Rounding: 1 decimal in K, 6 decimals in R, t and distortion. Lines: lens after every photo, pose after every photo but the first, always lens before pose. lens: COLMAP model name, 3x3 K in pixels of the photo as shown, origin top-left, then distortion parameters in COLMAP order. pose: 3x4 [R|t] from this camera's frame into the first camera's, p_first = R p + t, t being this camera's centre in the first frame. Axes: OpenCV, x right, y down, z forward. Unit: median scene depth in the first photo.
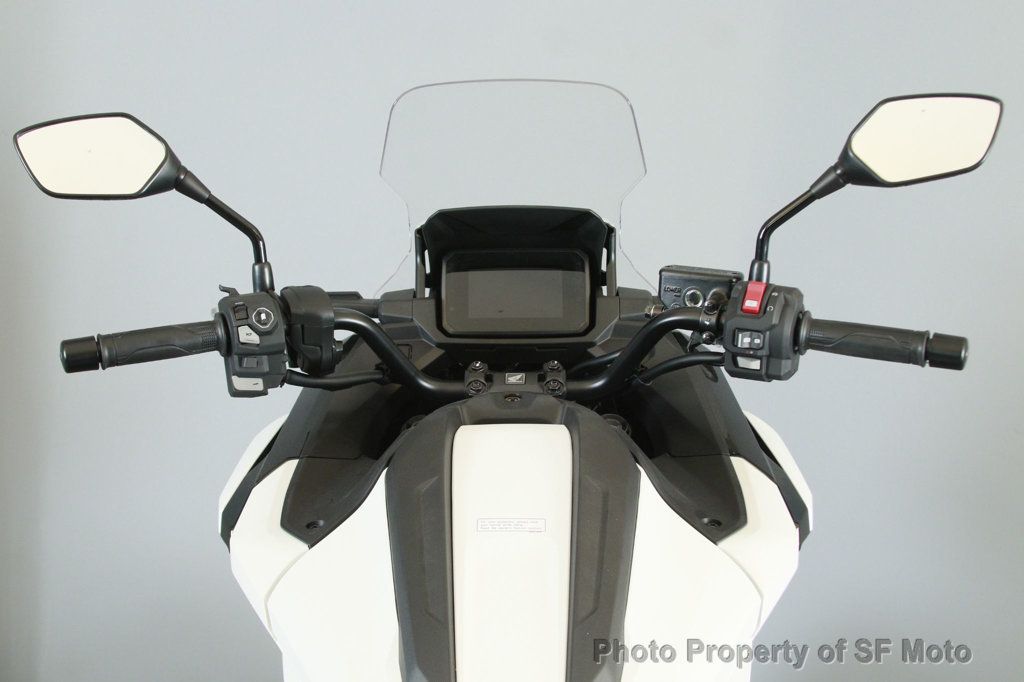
lens RADIAL K [[1574.9, 0, 512.7], [0, 1574.9, 340.3], [0, 0, 1]] dist [-0.006181, 0.000000]
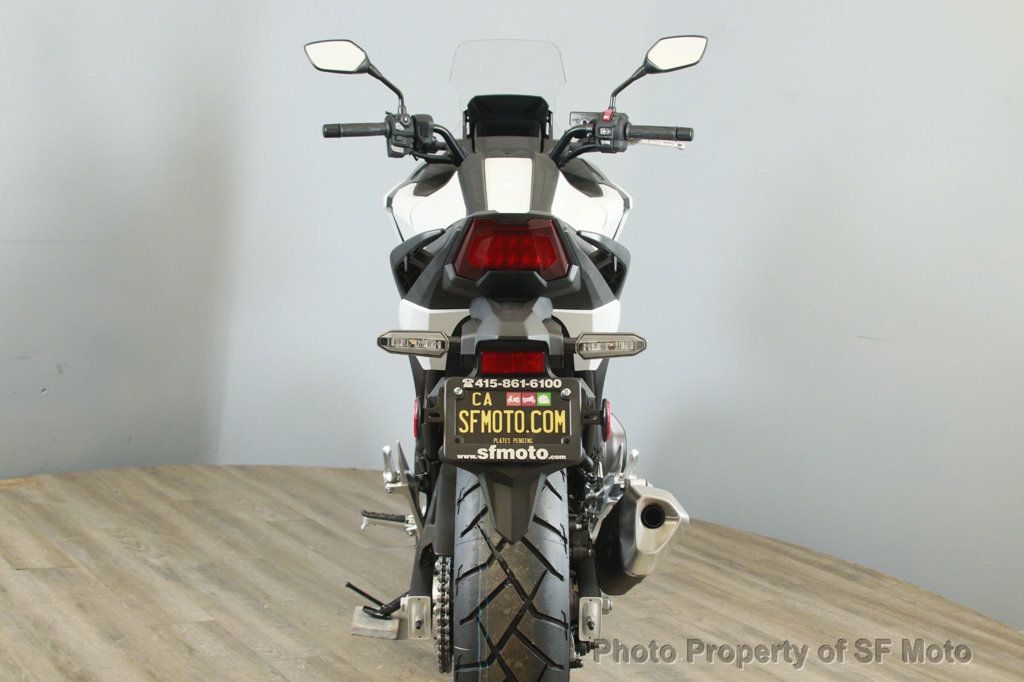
lens RADIAL K [[1326.1, 0, 511.7], [0, 1326.1, 340.9], [0, 0, 1]] dist [-0.022870, 0.000000]
pose [[0.999628, 0.017276, 0.021127, -0.032040], [-0.014754, 0.993347, -0.114214, 0.548419], [-0.022960, 0.113860, 0.993231, -0.981167]]
